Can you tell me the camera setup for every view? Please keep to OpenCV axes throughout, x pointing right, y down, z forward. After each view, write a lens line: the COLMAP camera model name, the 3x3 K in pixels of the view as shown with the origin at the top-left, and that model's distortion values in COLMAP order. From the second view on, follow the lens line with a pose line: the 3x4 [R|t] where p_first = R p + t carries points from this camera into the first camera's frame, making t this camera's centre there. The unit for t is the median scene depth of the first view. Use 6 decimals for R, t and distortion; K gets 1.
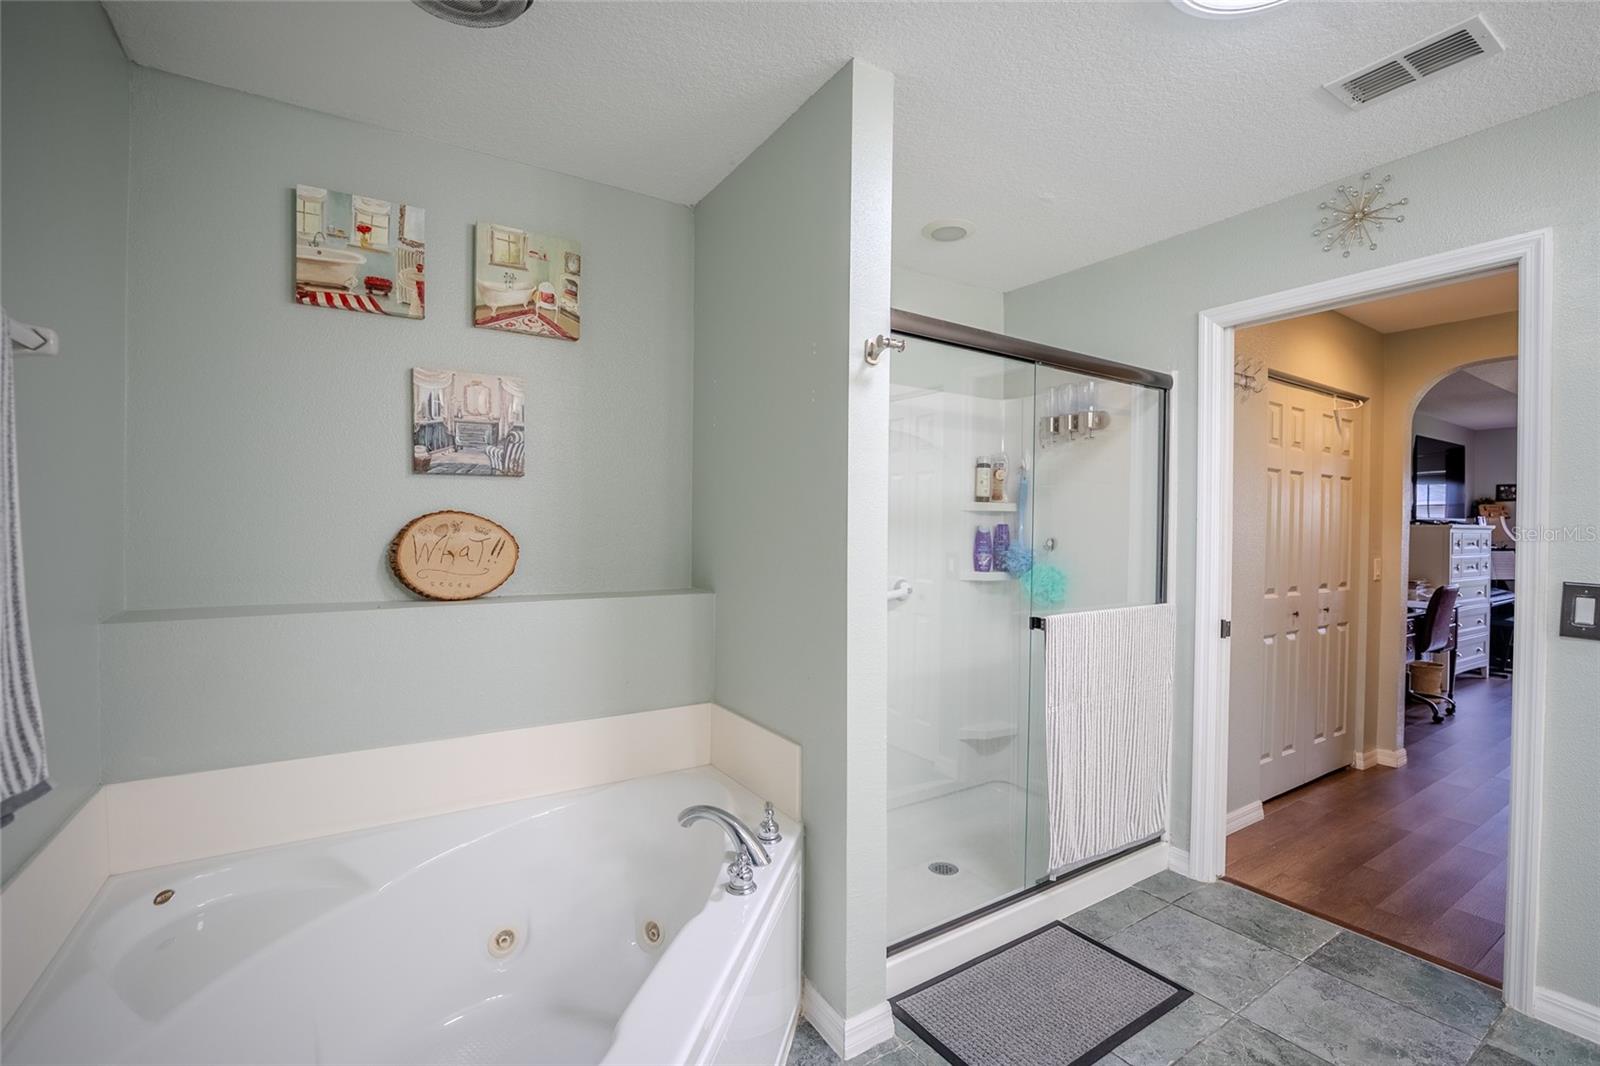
lens RADIAL K [[684.5, 0, 799.1], [0, 684.5, 536.5], [0, 0, 1]] dist [-0.027548, 0.002935]
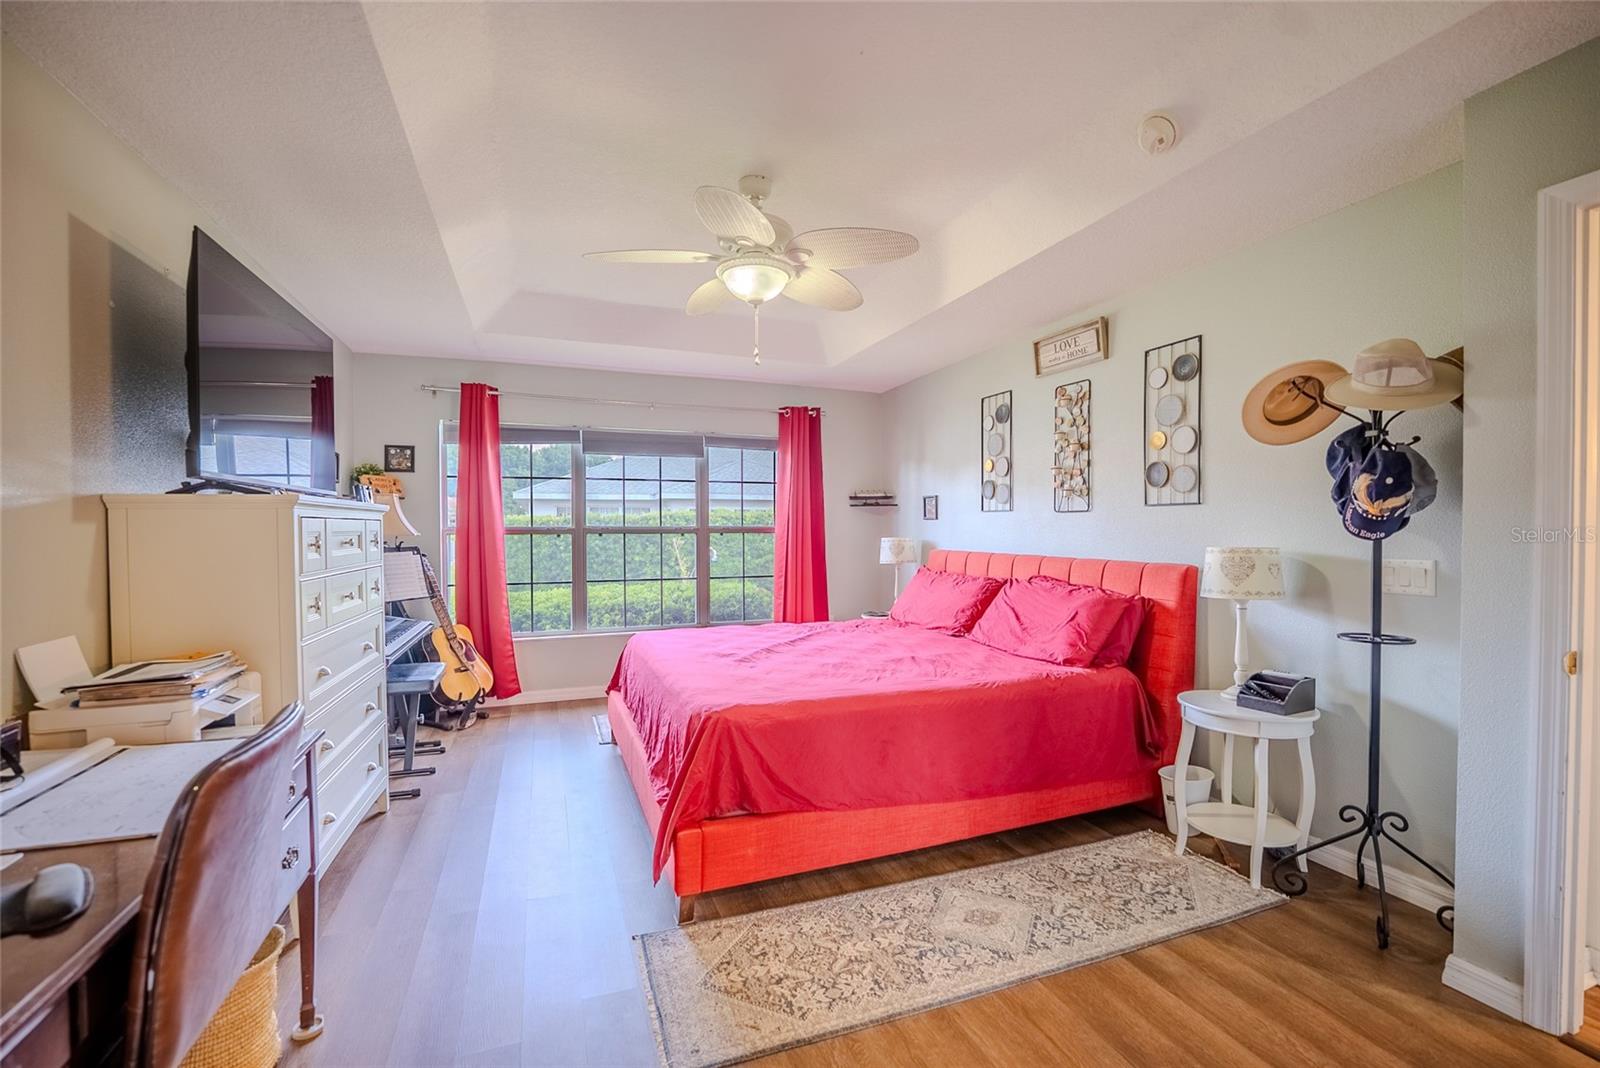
lens RADIAL K [[684.5, 0, 799.1], [0, 684.5, 537.5], [0, 0, 1]] dist [-0.027548, 0.002935]
pose [[0.201174, -0.018204, 0.979386, 0.531207], [0.012804, 0.999791, 0.015954, 0.003319], [-0.979472, 0.009331, 0.201365, 0.521403]]
